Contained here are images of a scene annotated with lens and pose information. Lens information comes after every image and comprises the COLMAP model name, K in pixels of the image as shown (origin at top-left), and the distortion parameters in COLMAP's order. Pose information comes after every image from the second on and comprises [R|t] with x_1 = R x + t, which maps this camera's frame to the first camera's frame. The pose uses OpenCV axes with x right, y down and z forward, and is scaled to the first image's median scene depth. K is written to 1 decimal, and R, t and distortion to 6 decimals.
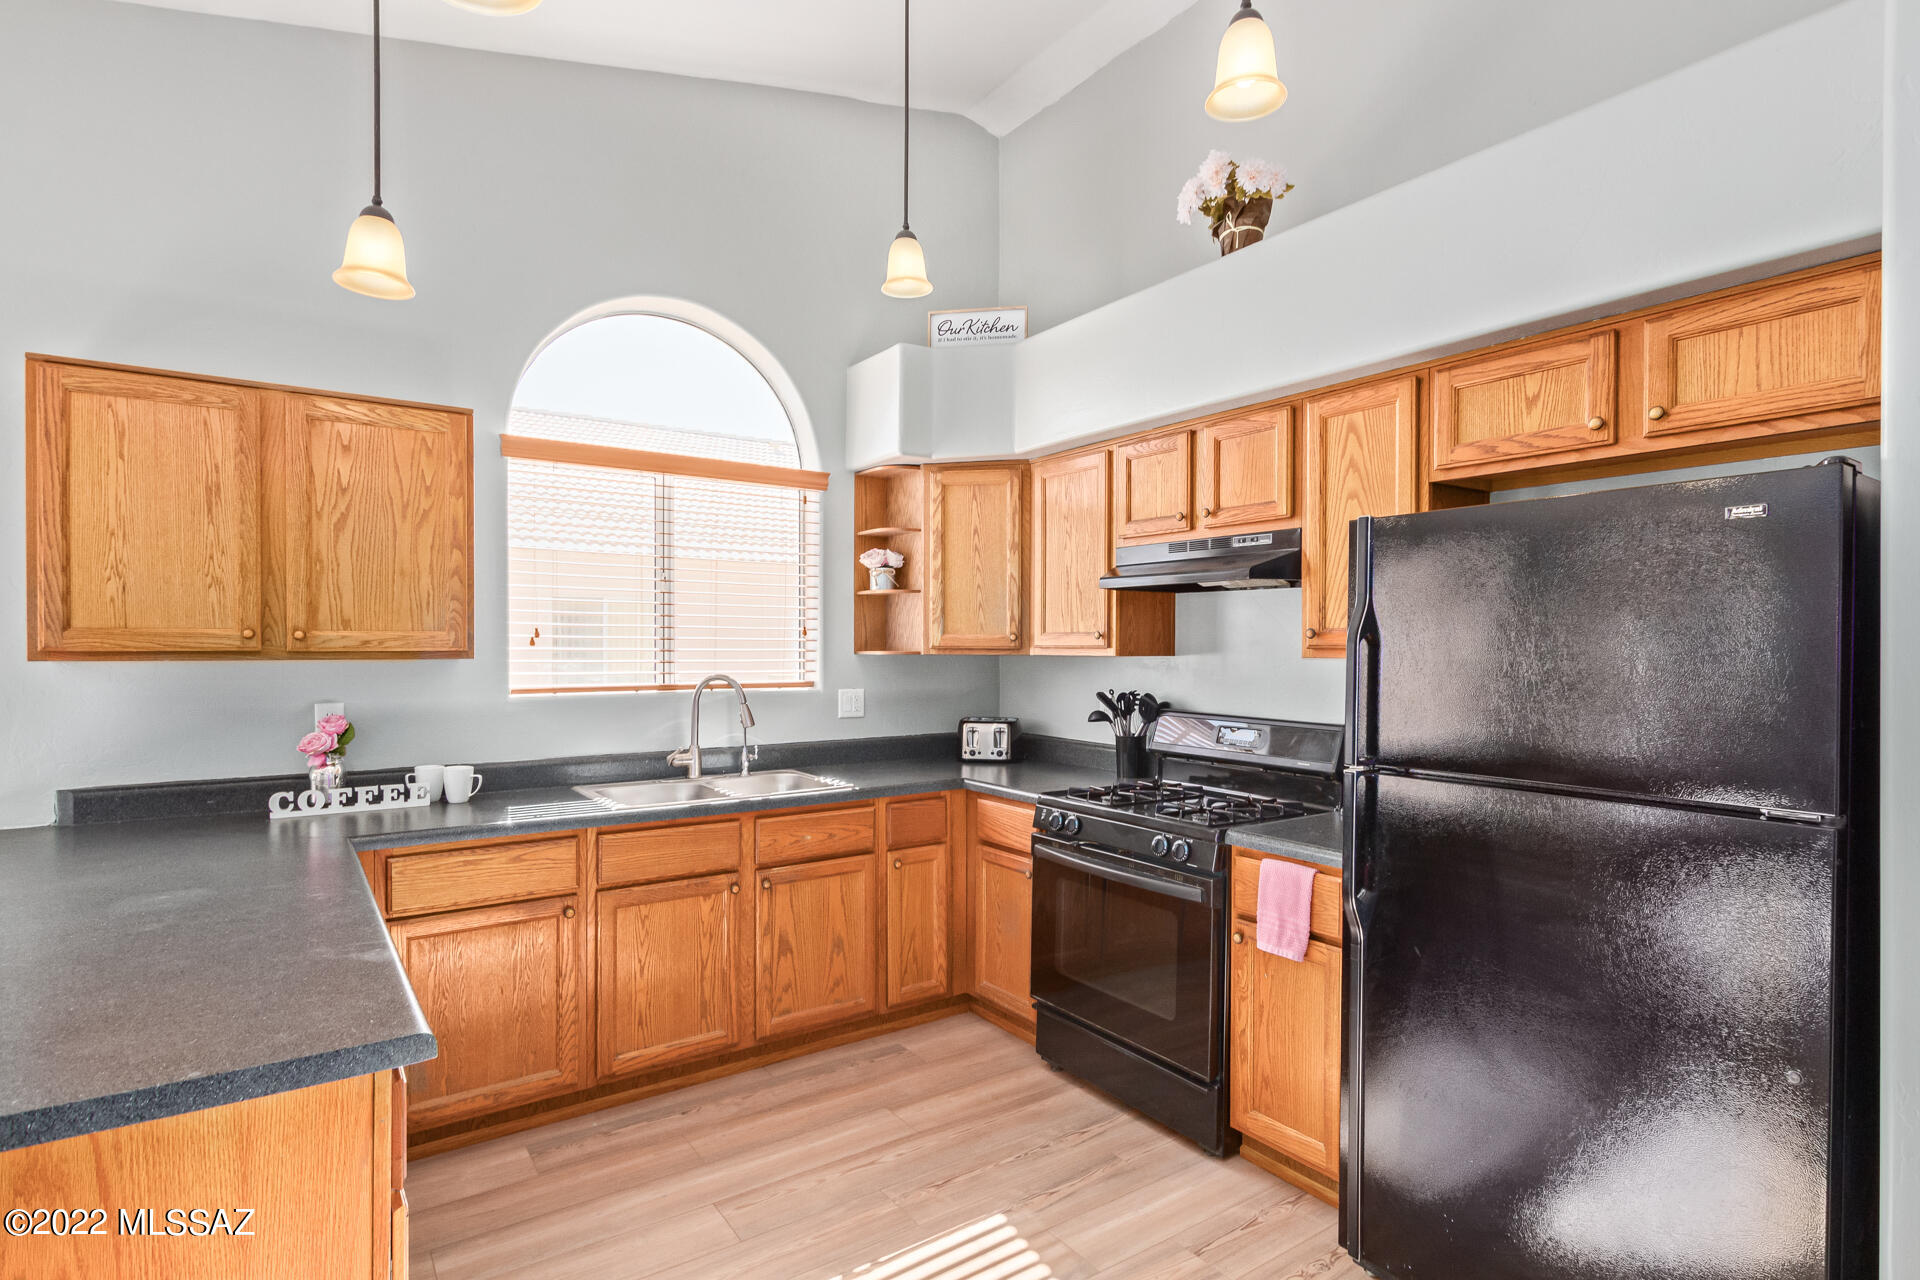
lens RADIAL K [[964.8, 0, 965.9], [0, 964.8, 645.9], [0, 0, 1]] dist [0.002384, -0.000255]
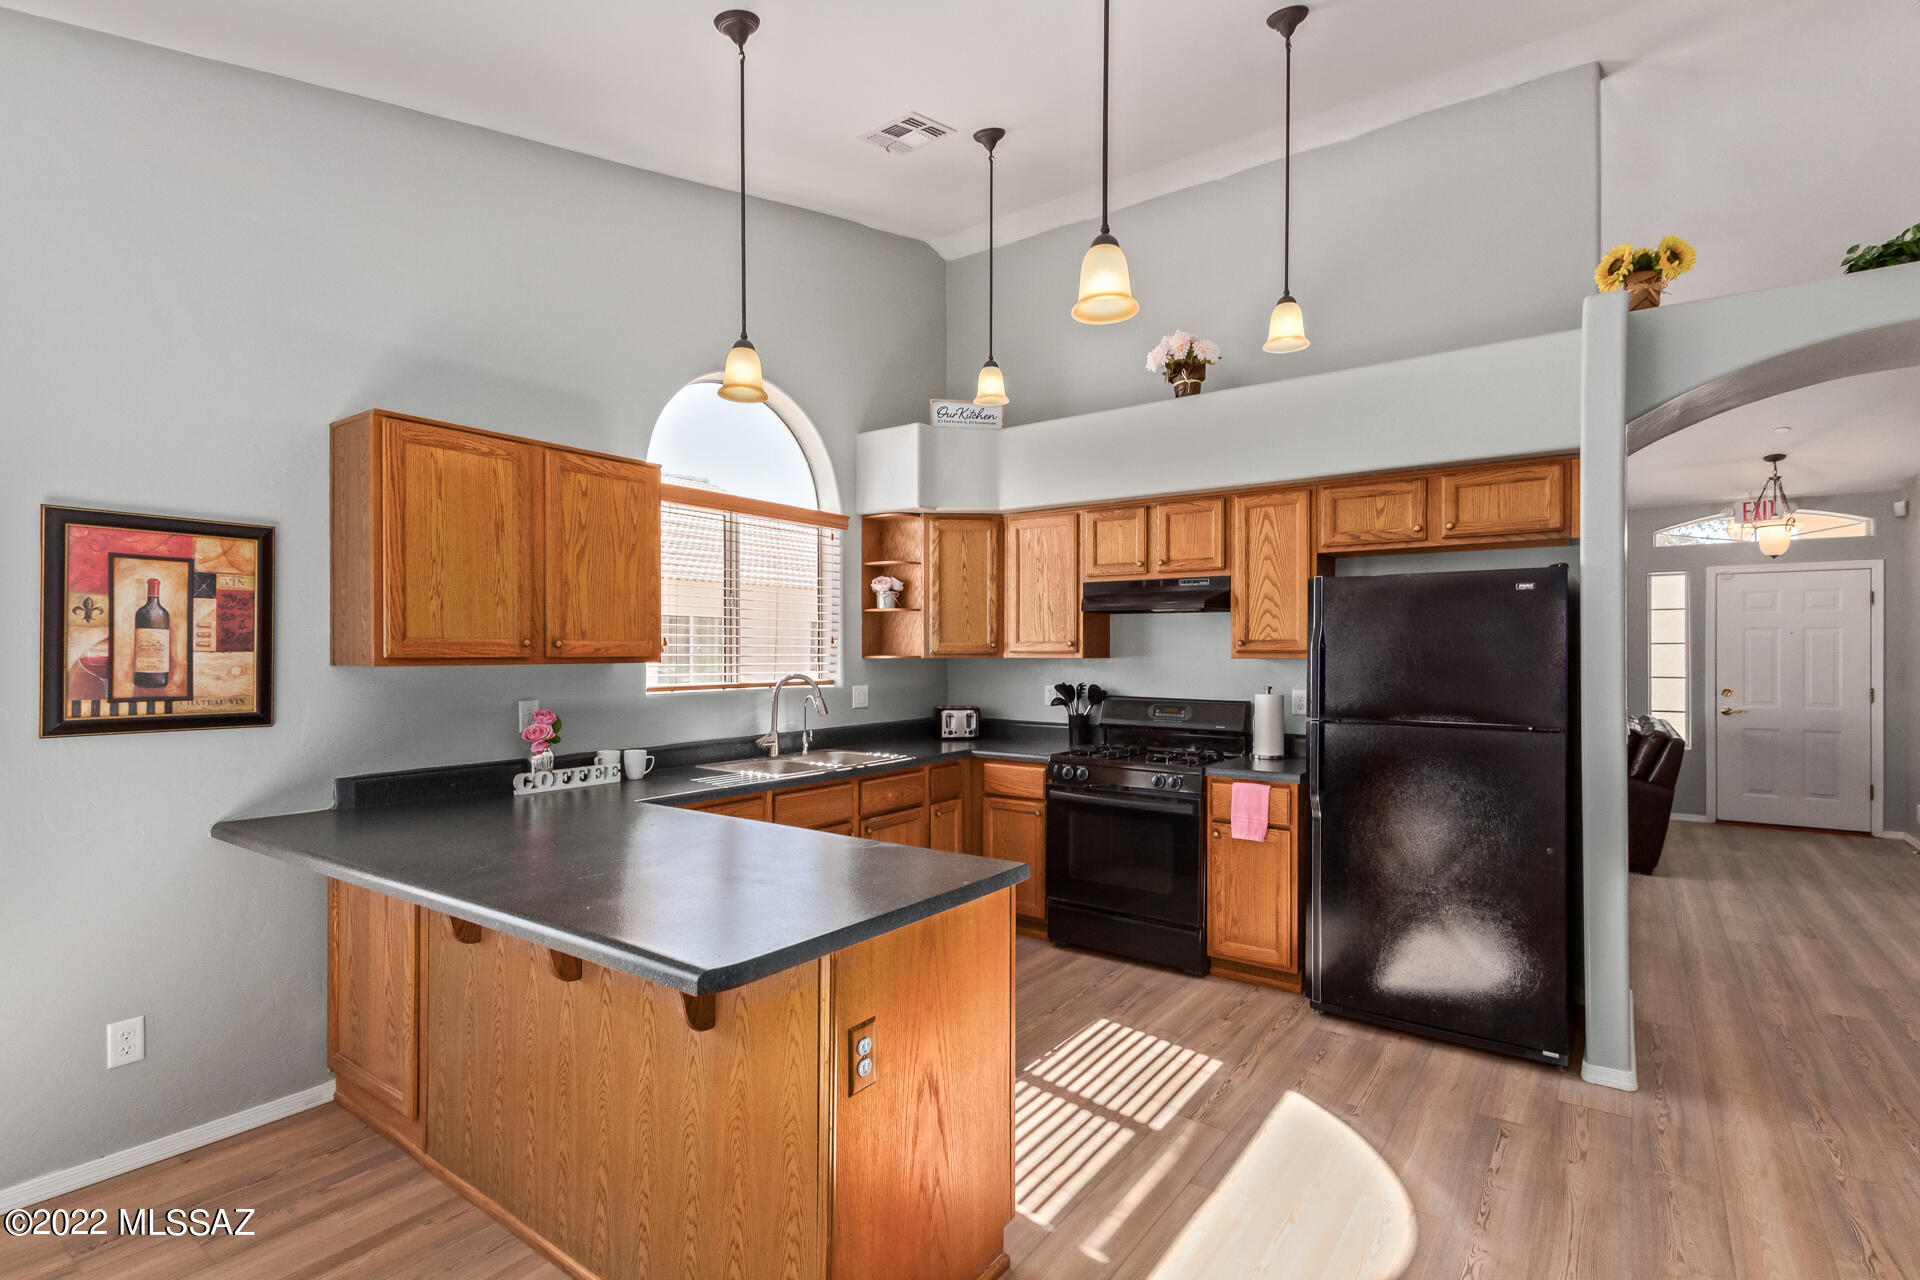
lens RADIAL K [[905.4, 0, 969.2], [0, 905.4, 644.9], [0, 0, 1]] dist [0.006682, 0.000043]
pose [[0.944712, -0.000109, 0.327902, -0.477161], [0.002525, 0.999973, -0.006940, -0.000594], [-0.327892, 0.007384, 0.944686, -0.226413]]
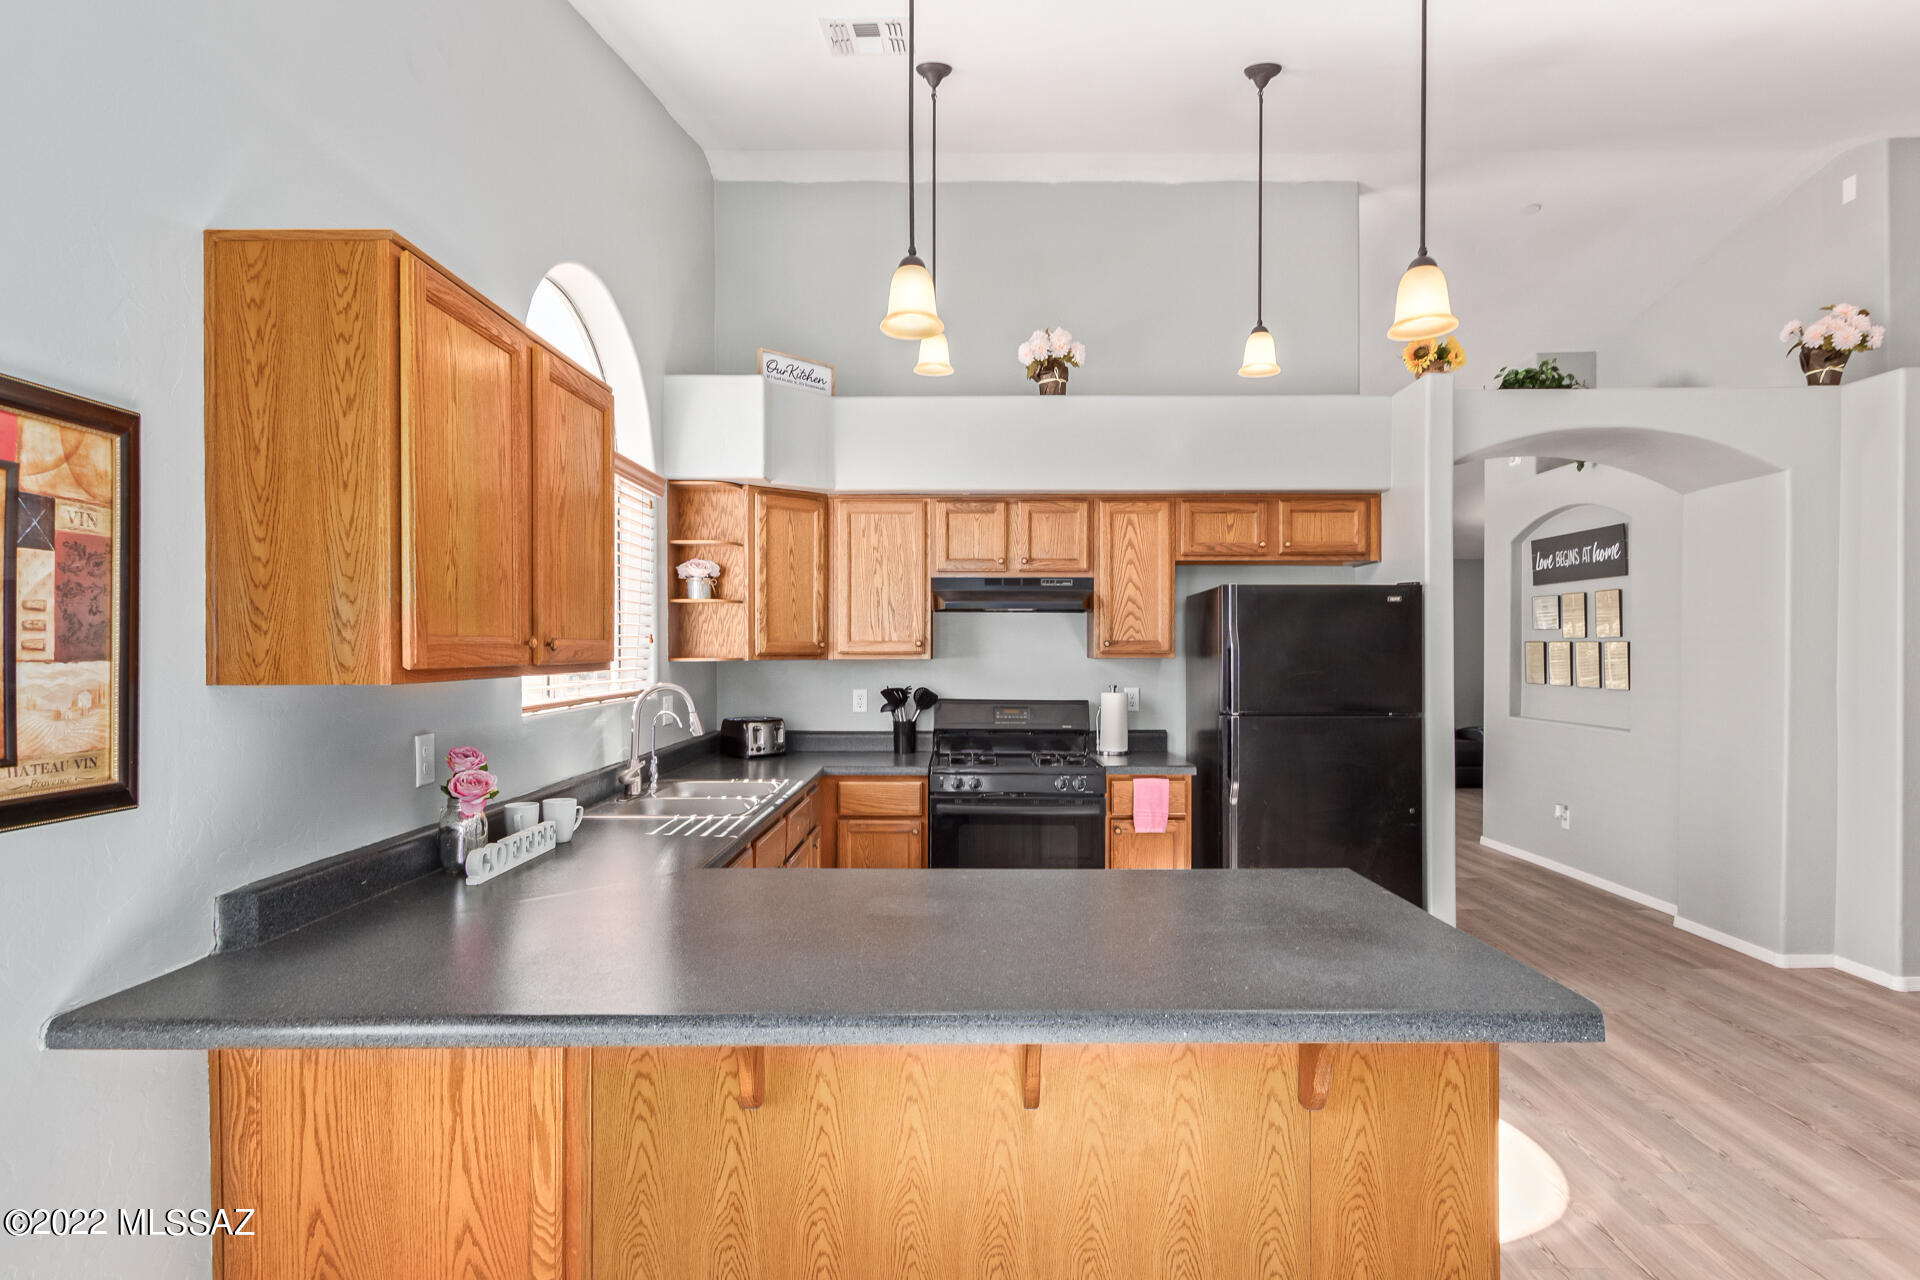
lens RADIAL K [[964.8, 0, 965.9], [0, 964.8, 645.9], [0, 0, 1]] dist [0.002384, -0.000255]
pose [[0.585051, -0.000724, 0.810996, -0.954687], [0.002936, 0.999995, -0.001226, -0.006819], [-0.810991, 0.003099, 0.585050, 0.204797]]
